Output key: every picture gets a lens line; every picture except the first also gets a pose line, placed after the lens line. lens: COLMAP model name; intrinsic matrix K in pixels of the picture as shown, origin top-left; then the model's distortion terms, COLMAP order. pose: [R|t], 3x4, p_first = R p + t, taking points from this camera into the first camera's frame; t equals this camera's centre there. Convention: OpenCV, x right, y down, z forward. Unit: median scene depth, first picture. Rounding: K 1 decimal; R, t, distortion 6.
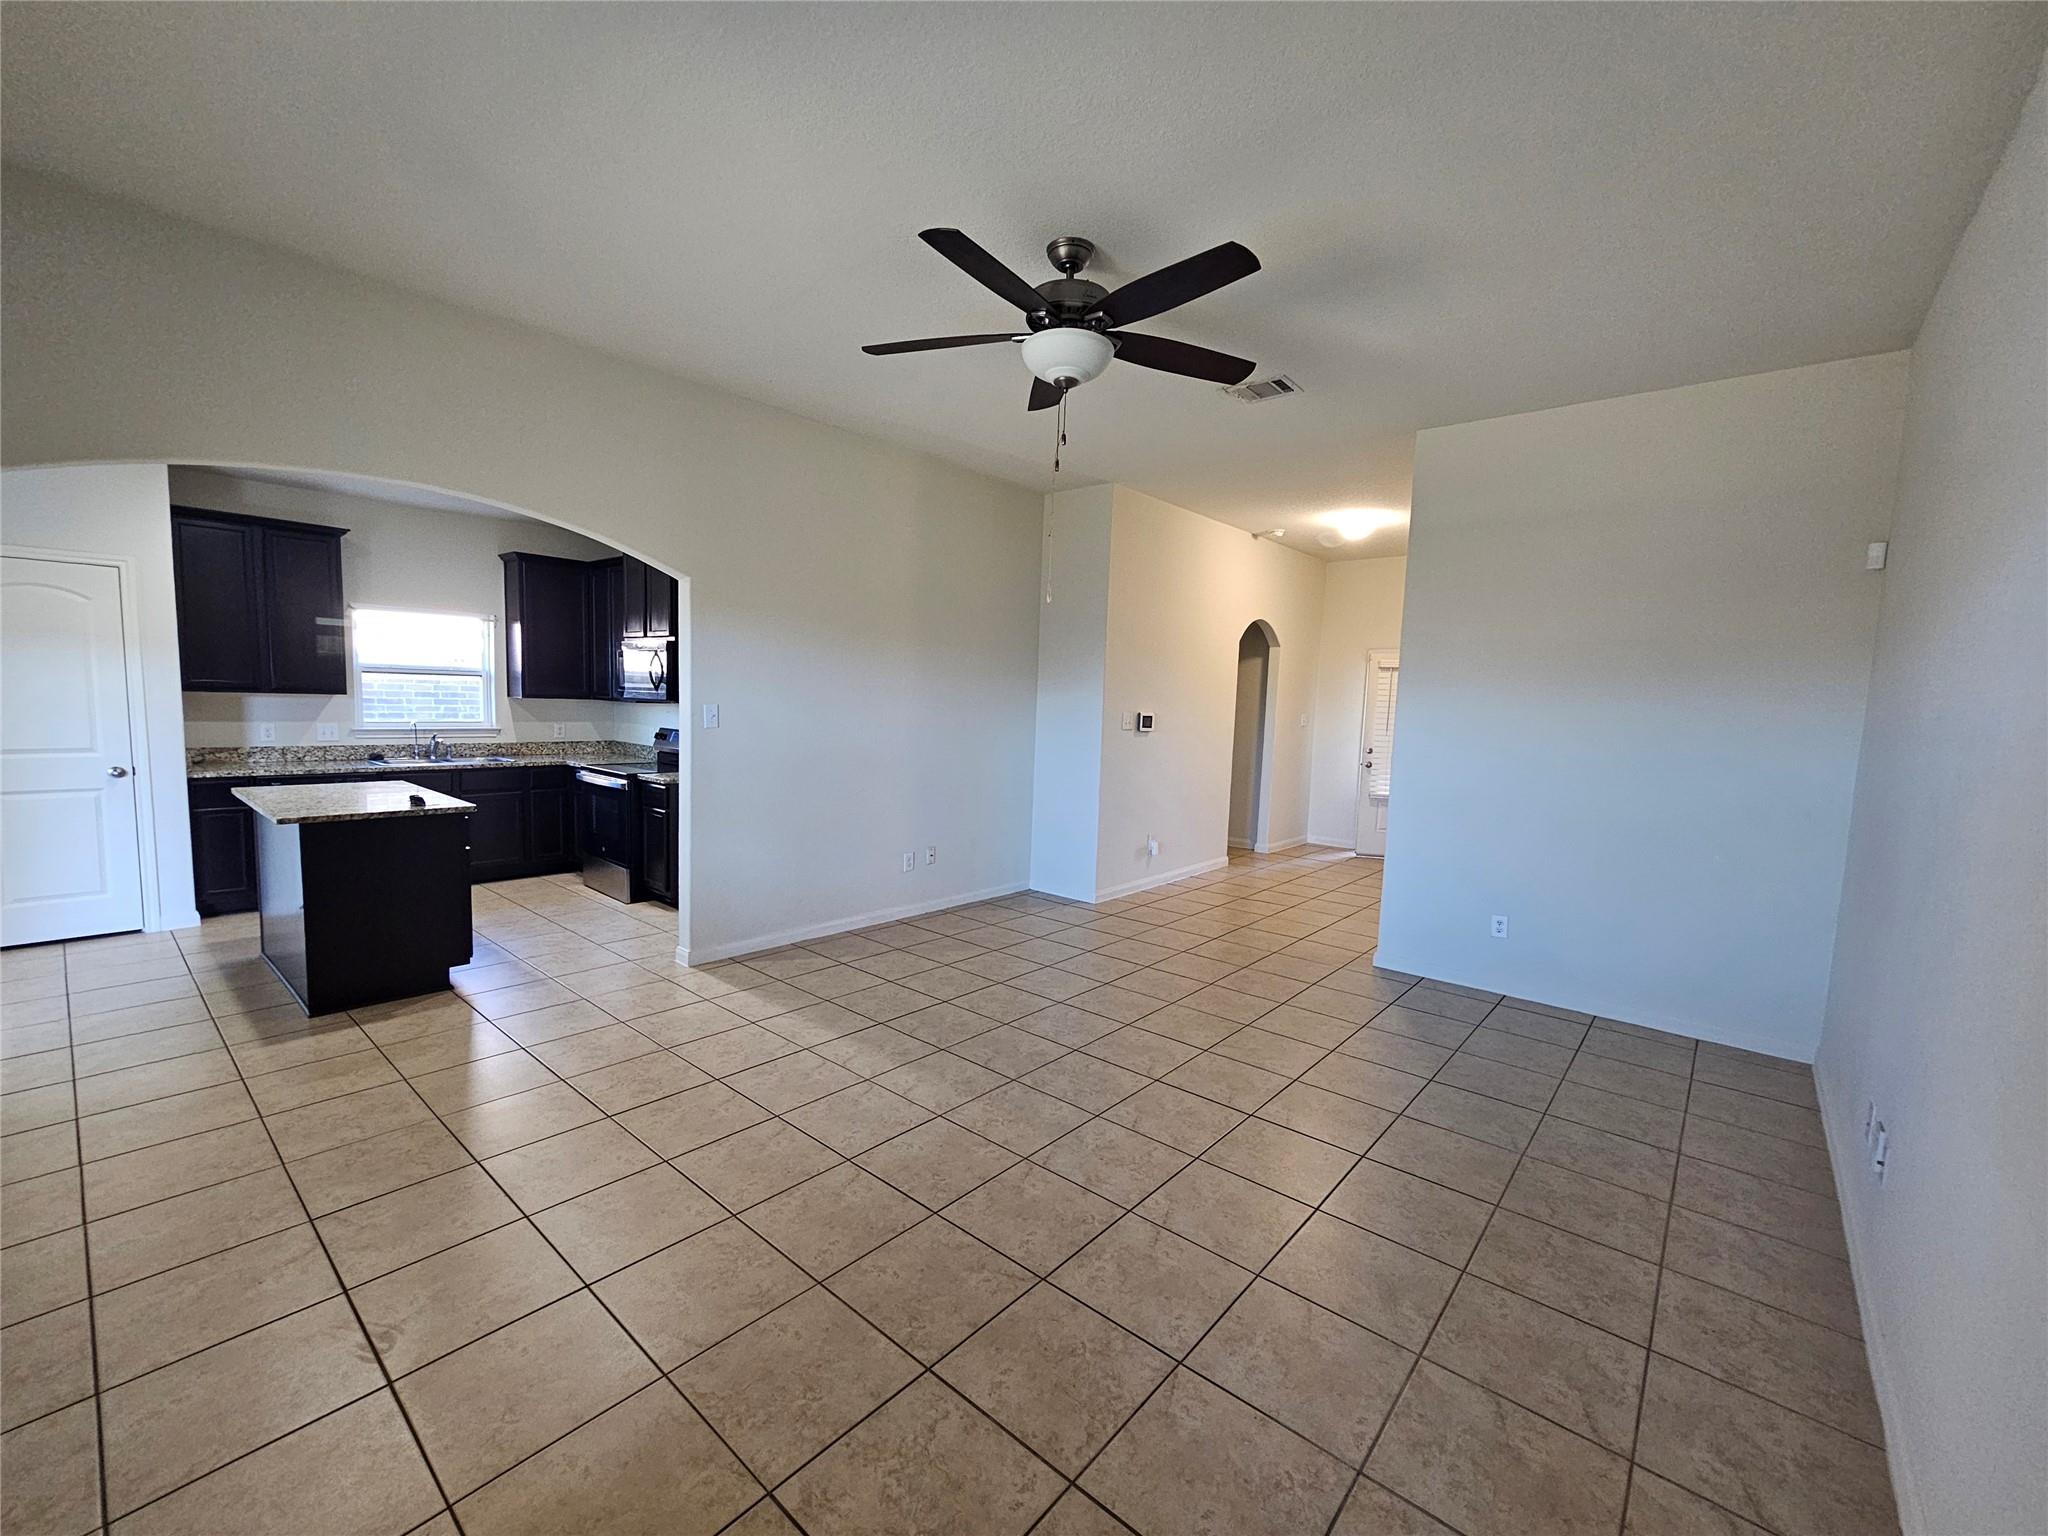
lens RADIAL K [[834.4, 0, 1025.3], [0, 834.4, 777.8], [0, 0, 1]] dist [-0.004419, 0.000373]
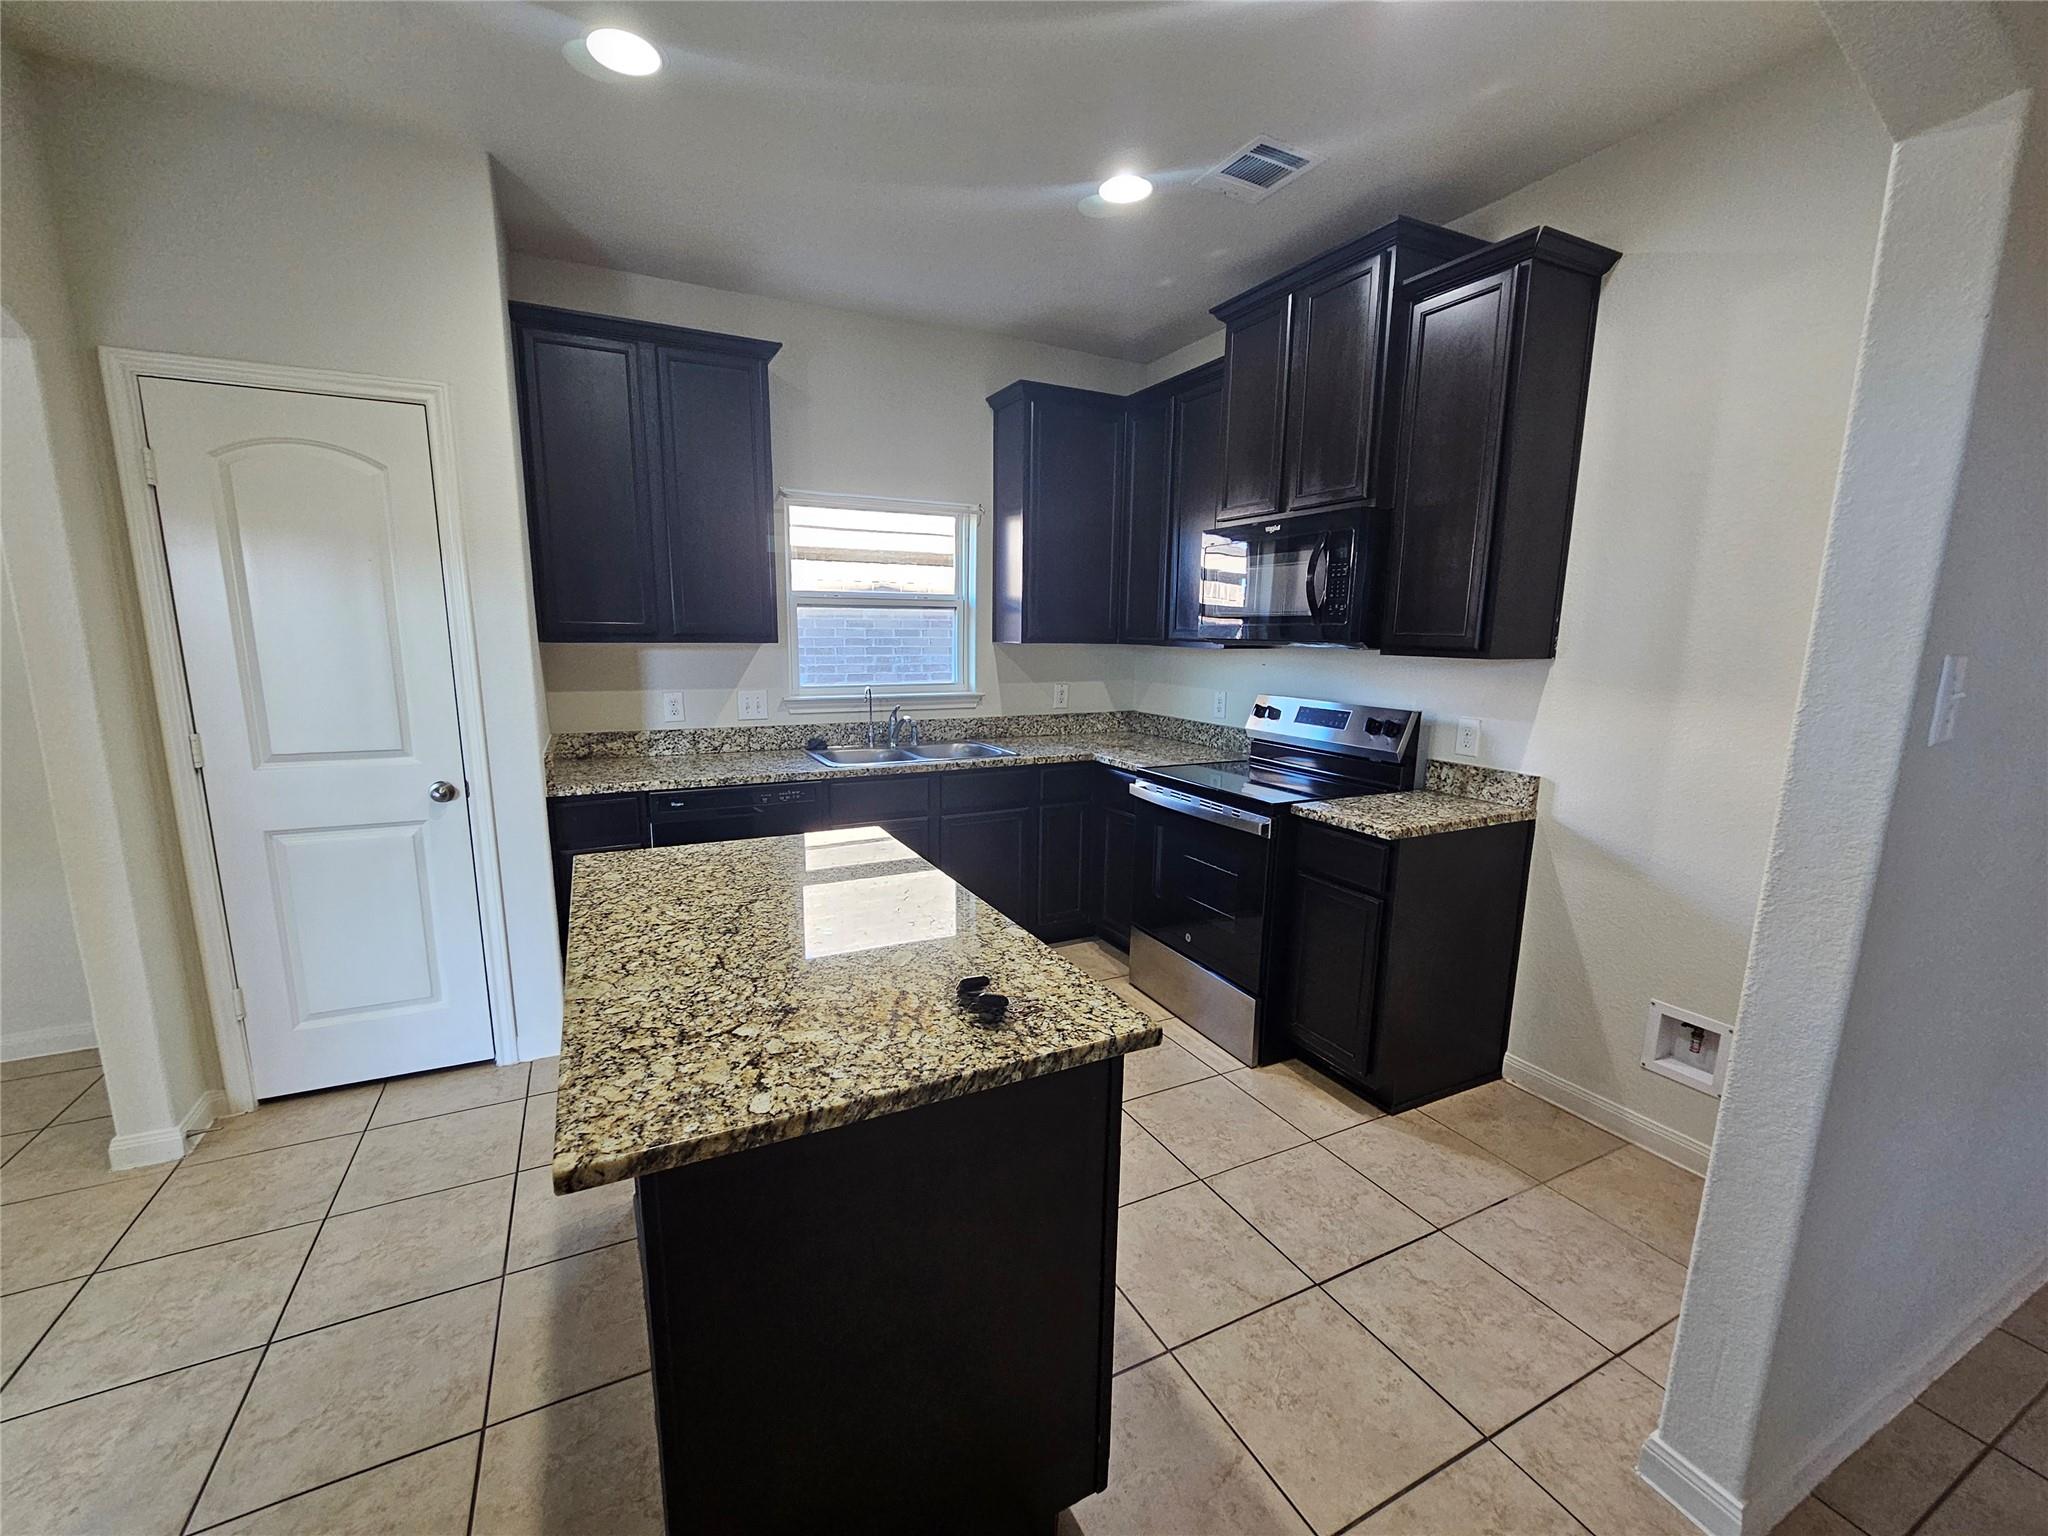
lens RADIAL K [[834.4, 0, 1020.3], [0, 834.4, 778.5], [0, 0, 1]] dist [-0.004419, 0.000373]
pose [[0.922260, 0.042973, -0.384174, -0.437394], [-0.015504, 0.997114, 0.074315, -0.051746], [0.386259, -0.062581, 0.920265, 0.530792]]
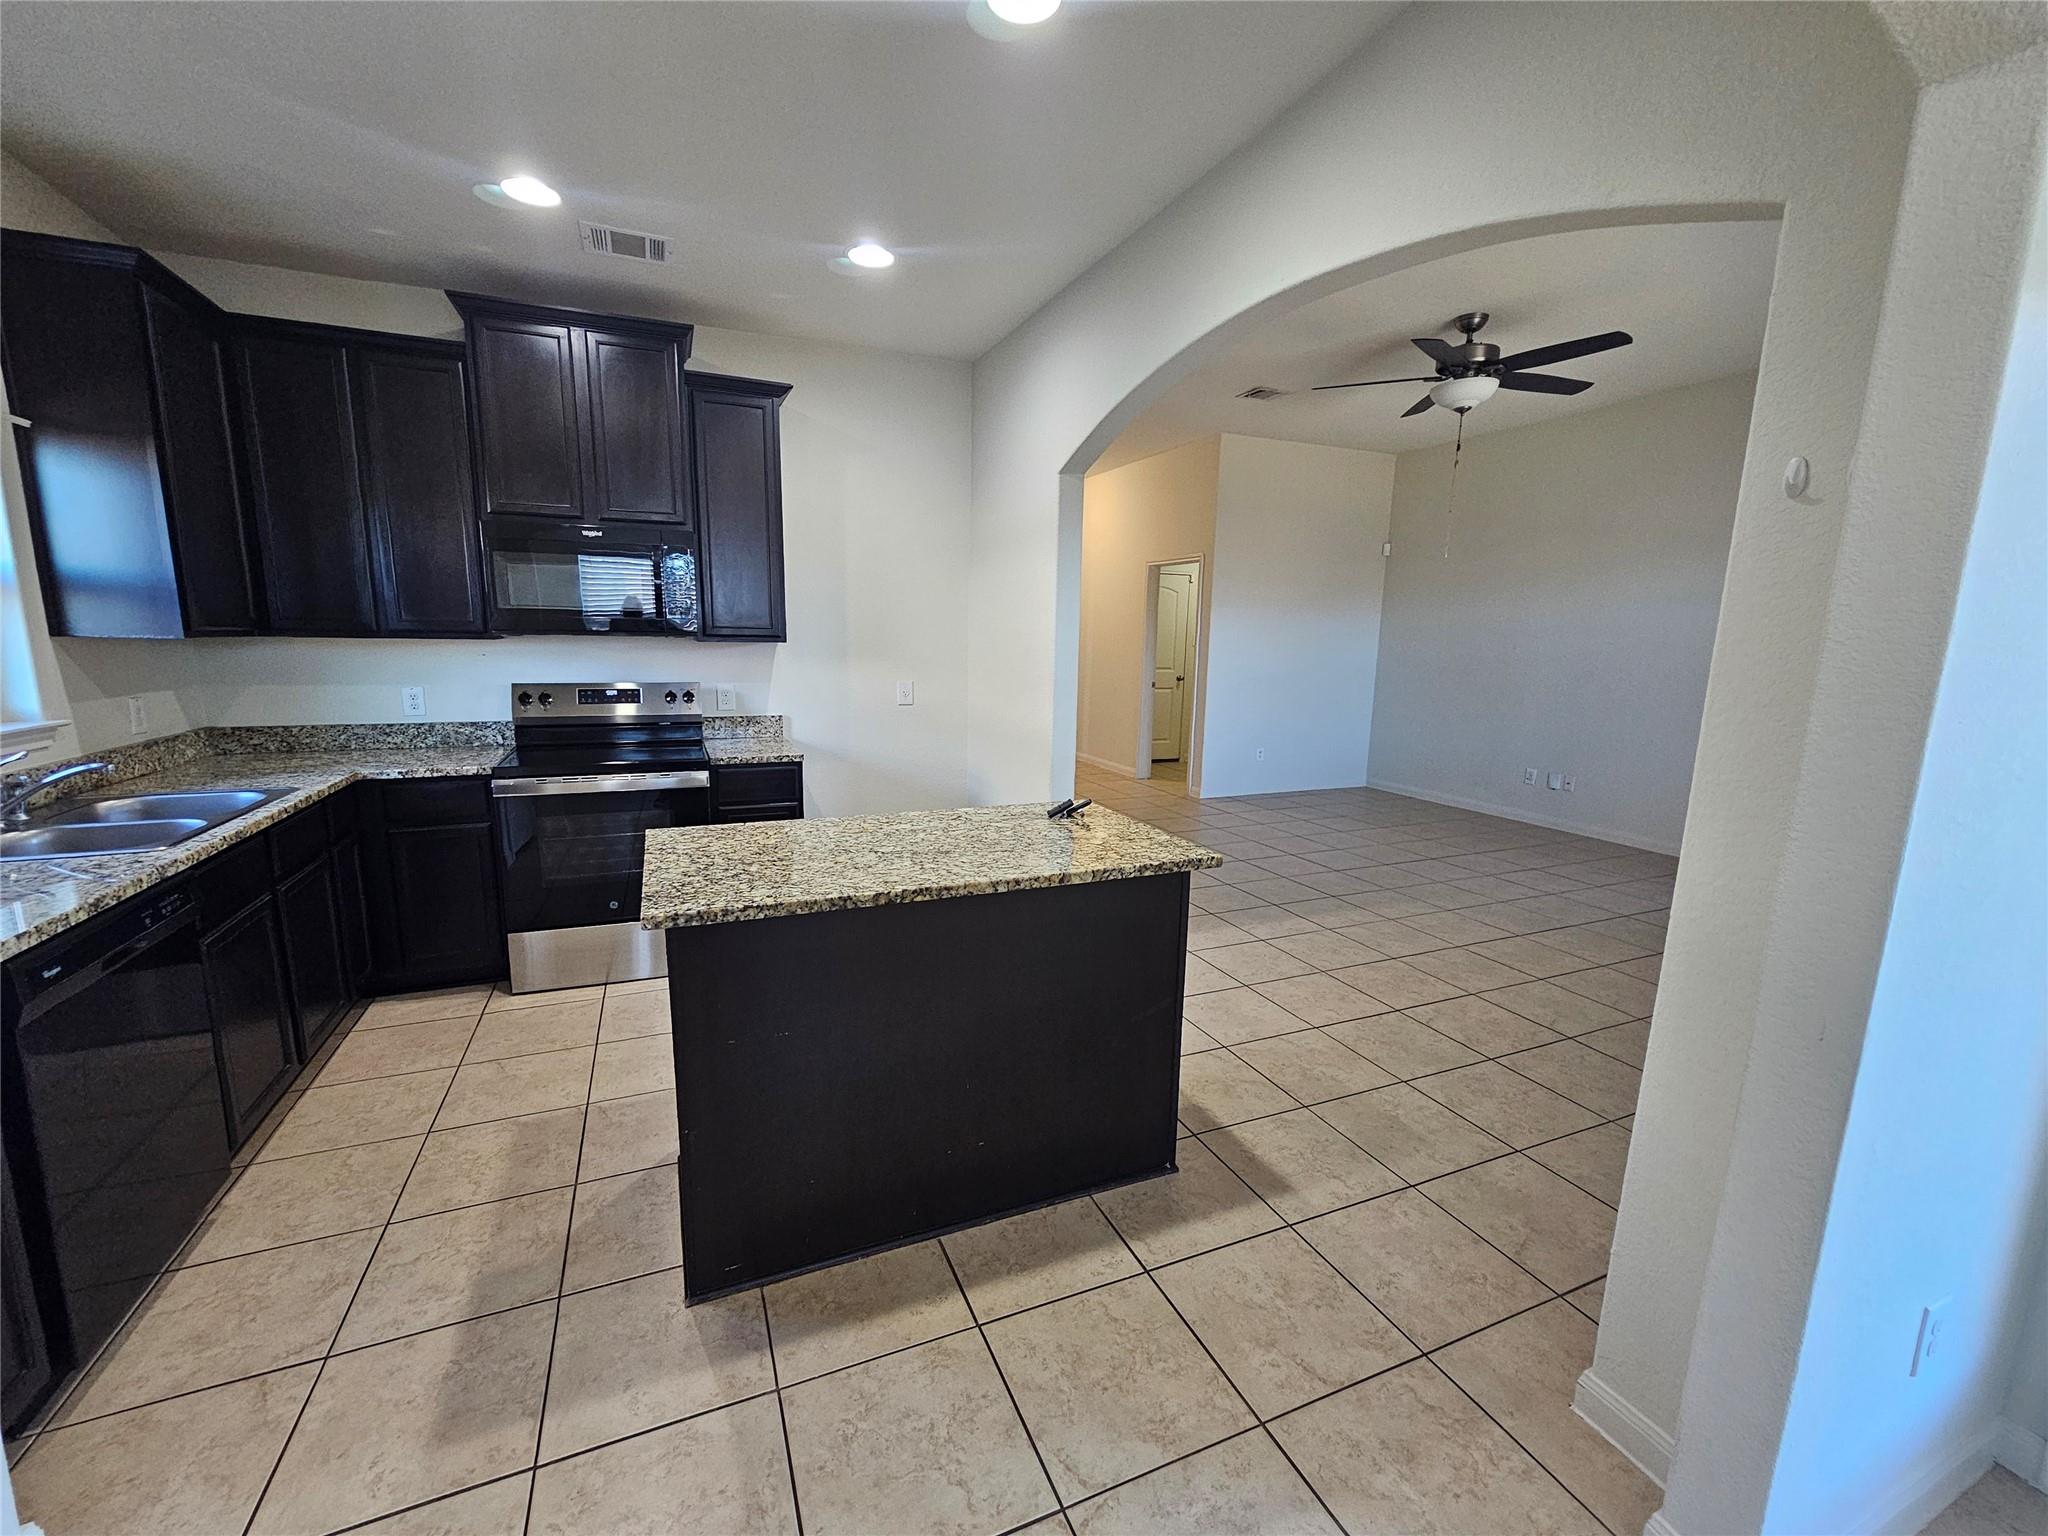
lens RADIAL K [[834.4, 0, 1018.4], [0, 834.4, 773.8], [0, 0, 1]] dist [-0.004419, 0.000373]
pose [[0.456896, -0.176989, 0.871734, -0.925689], [0.085959, 0.984204, 0.154771, -0.069016], [-0.885357, 0.004219, 0.464893, 0.540039]]
